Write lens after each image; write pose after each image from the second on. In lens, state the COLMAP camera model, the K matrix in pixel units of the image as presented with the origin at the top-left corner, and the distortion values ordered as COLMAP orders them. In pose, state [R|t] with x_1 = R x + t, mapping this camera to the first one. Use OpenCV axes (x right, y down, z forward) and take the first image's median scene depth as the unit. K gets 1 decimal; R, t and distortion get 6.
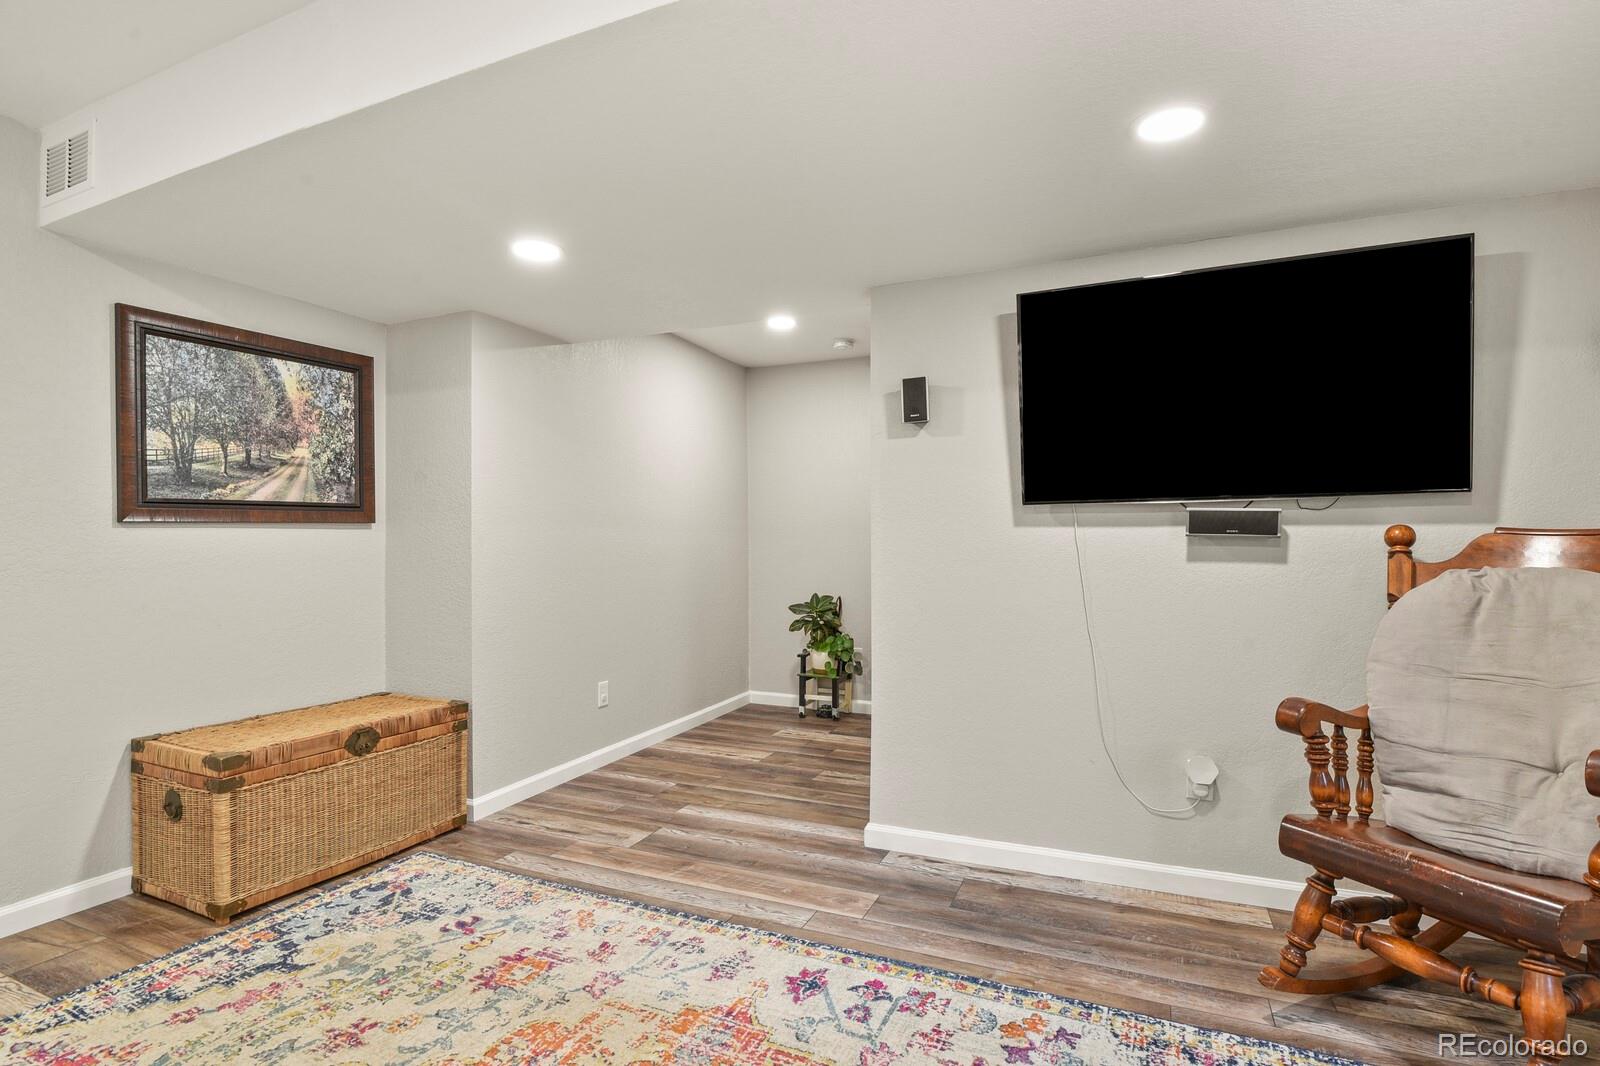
lens RADIAL K [[775.5, 0, 807.9], [0, 775.5, 543.6], [0, 0, 1]] dist [-0.004009, -0.003638]
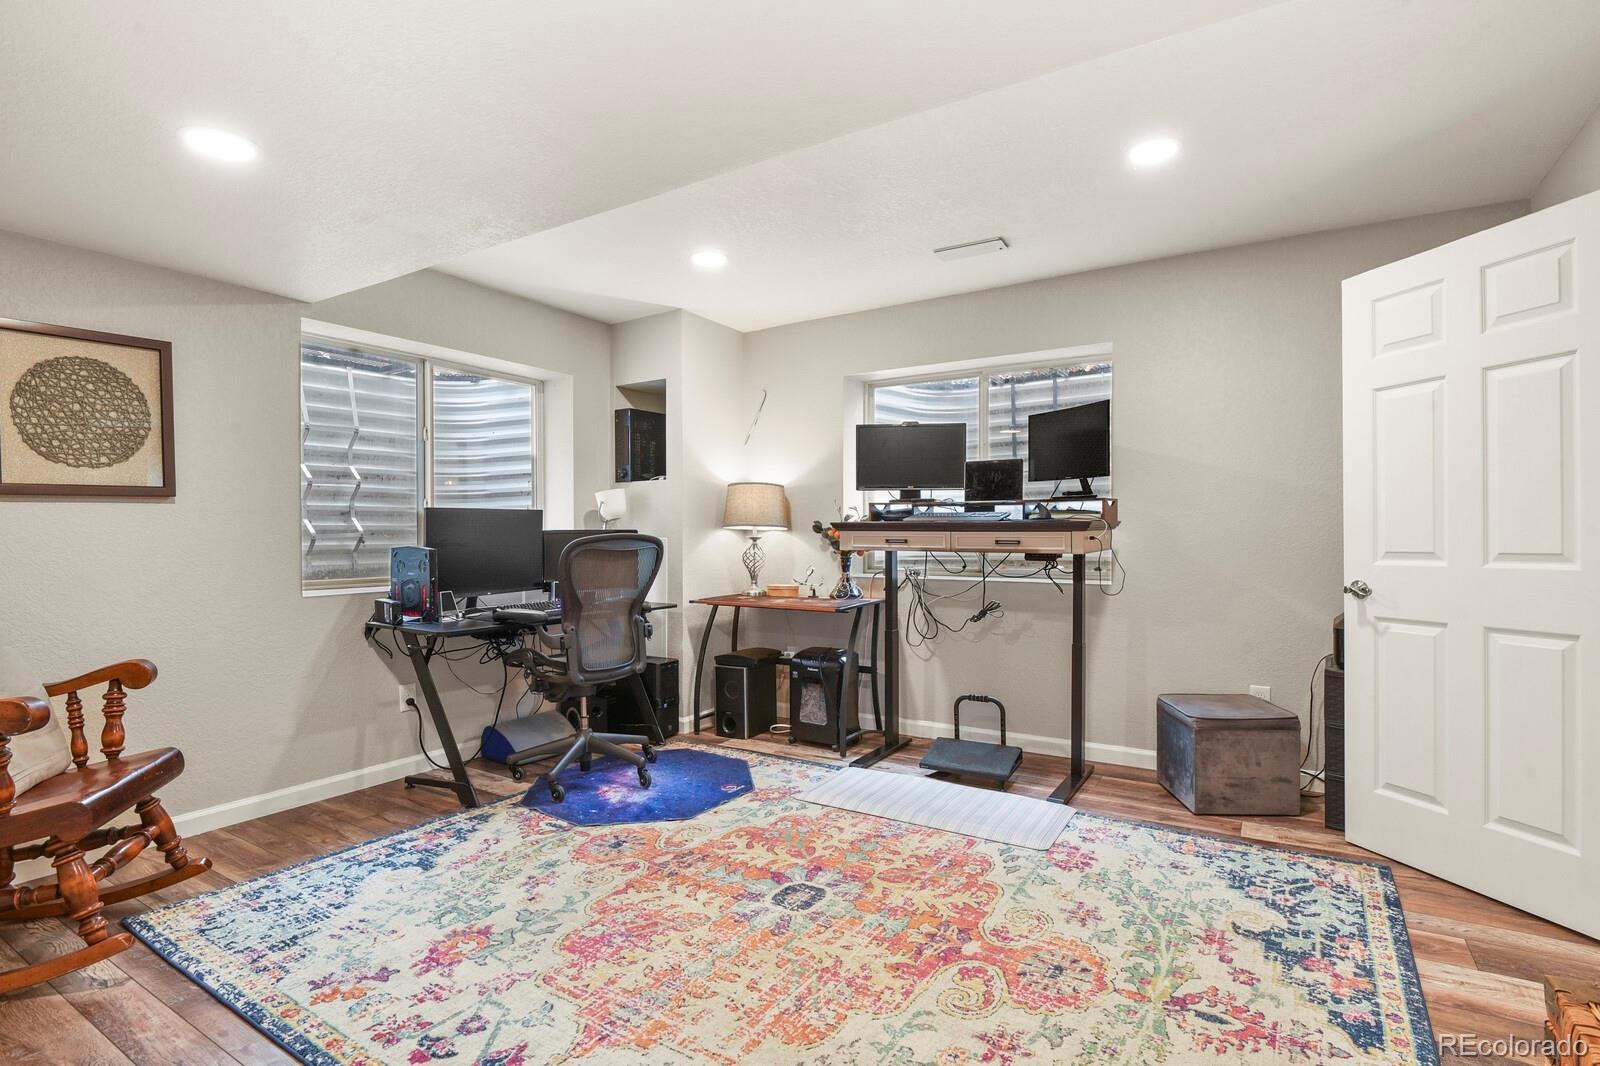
lens RADIAL K [[775.5, 0, 807.6], [0, 775.5, 536.8], [0, 0, 1]] dist [-0.004009, -0.003638]
pose [[-0.991281, 0.006669, 0.131599, -0.369923], [0.006480, 0.999977, -0.001863, 0.010856], [-0.131608, -0.000994, -0.991301, 1.488157]]
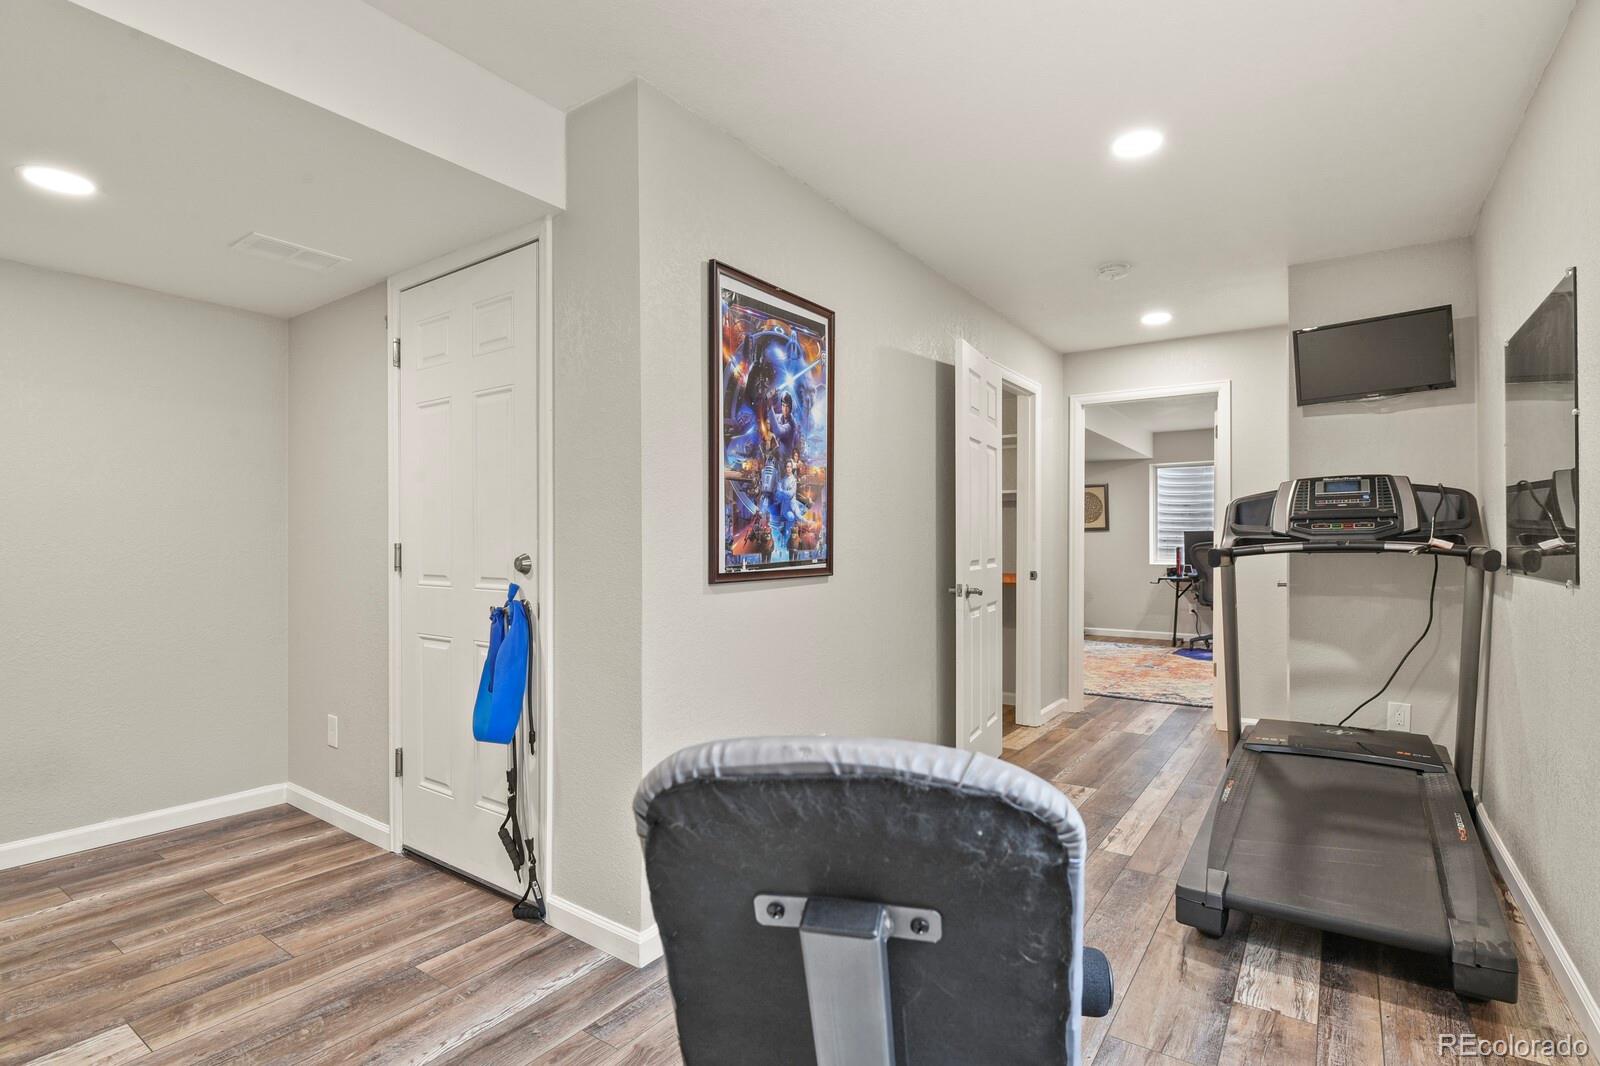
lens RADIAL K [[775.5, 0, 803.8], [0, 775.5, 543.9], [0, 0, 1]] dist [-0.004009, -0.003638]
pose [[0.183641, -0.000944, 0.982993, -3.386319], [-0.000427, 0.999999, 0.001040, 0.005209], [-0.982993, -0.000611, 0.183640, 1.226653]]
